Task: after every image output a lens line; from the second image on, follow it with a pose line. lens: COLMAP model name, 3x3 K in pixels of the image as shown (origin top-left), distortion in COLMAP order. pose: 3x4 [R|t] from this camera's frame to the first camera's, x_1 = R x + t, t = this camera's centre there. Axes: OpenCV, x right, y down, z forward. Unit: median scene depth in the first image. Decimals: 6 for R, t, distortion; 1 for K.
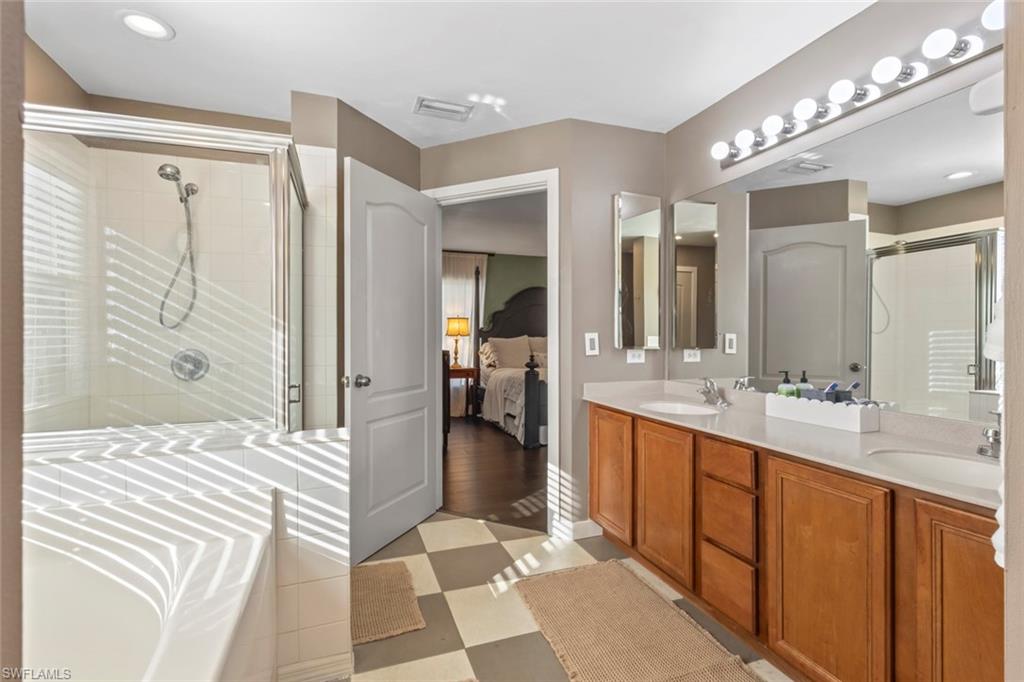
lens RADIAL K [[475.6, 0, 509.9], [0, 475.6, 342.2], [0, 0, 1]] dist [0.002881, 0.001605]
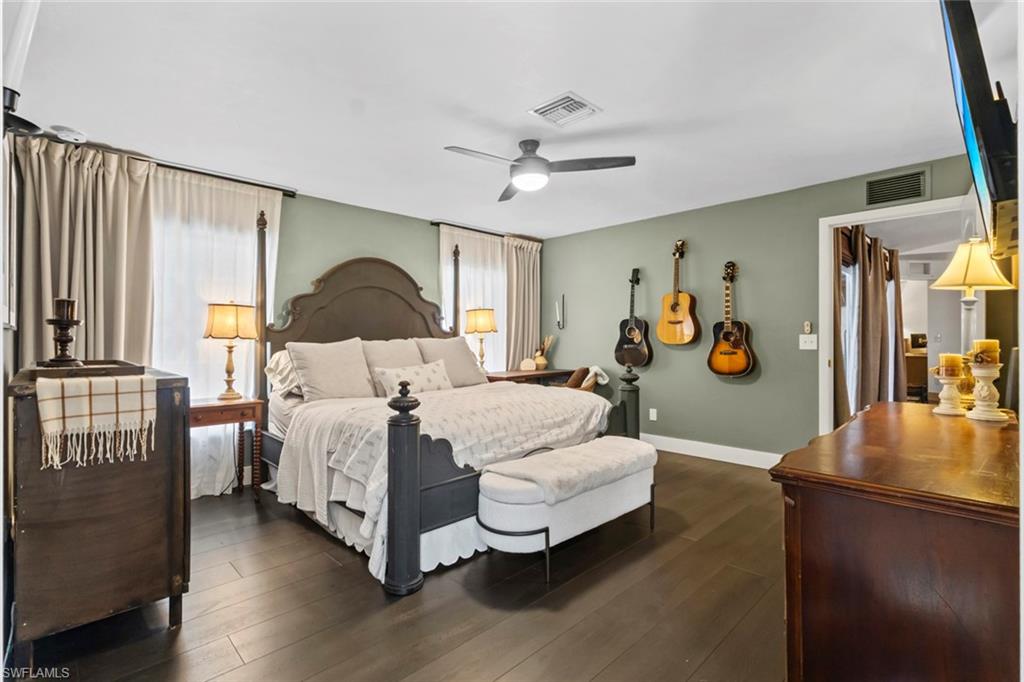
lens RADIAL K [[475.6, 0, 509.4], [0, 475.6, 342.6], [0, 0, 1]] dist [0.002881, 0.001605]
pose [[0.912069, -0.002749, 0.410027, -0.035201], [0.004473, 0.999985, -0.003244, -0.005977], [-0.410012, 0.004793, 0.912067, 0.404734]]
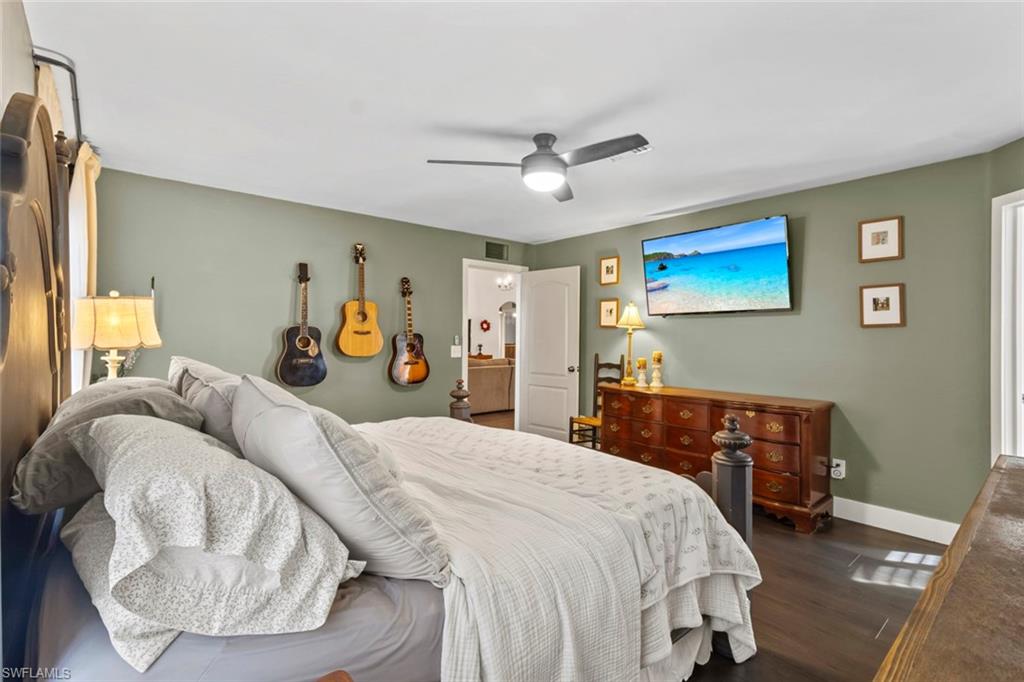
lens RADIAL K [[475.6, 0, 510.5], [0, 475.6, 334.5], [0, 0, 1]] dist [0.002881, 0.001605]
pose [[-0.353955, 0.006313, 0.935241, -0.194669], [0.006190, 0.999971, -0.004407, -0.029940], [-0.935242, 0.004229, -0.353984, 0.972475]]
